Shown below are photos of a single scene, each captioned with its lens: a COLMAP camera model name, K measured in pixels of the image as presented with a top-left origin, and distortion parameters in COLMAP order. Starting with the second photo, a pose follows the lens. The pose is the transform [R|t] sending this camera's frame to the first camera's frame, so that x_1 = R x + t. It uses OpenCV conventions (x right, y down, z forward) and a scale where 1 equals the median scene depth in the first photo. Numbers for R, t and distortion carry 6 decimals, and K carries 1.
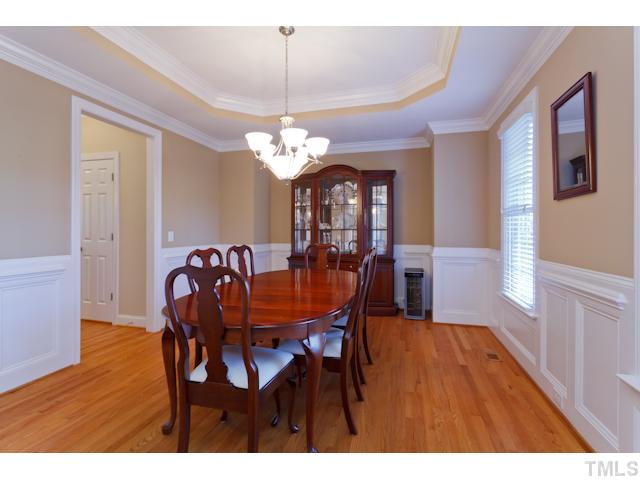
lens RADIAL K [[303.3, 0, 318.6], [0, 303.3, 230.1], [0, 0, 1]] dist [-0.003154, -0.000140]
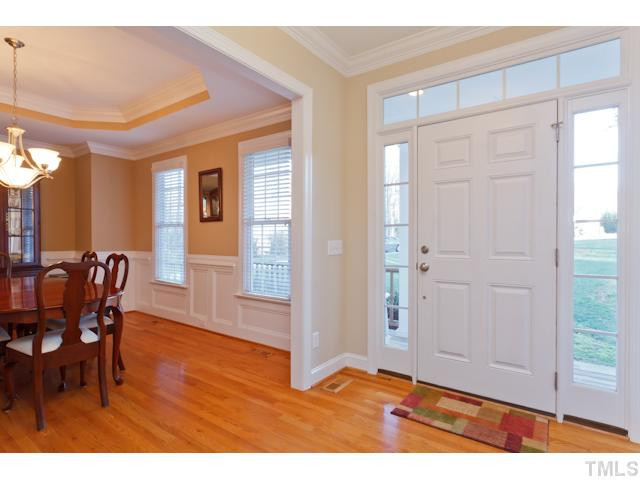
lens RADIAL K [[325.9, 0, 320.0], [0, 325.9, 240.0], [0, 0, 1]] dist [-0.002266, -0.000144]
pose [[0.326962, -0.003183, 0.945032, -0.791699], [-0.006040, 0.999967, 0.005458, -0.001559], [-0.945018, -0.007492, 0.326932, -0.336732]]
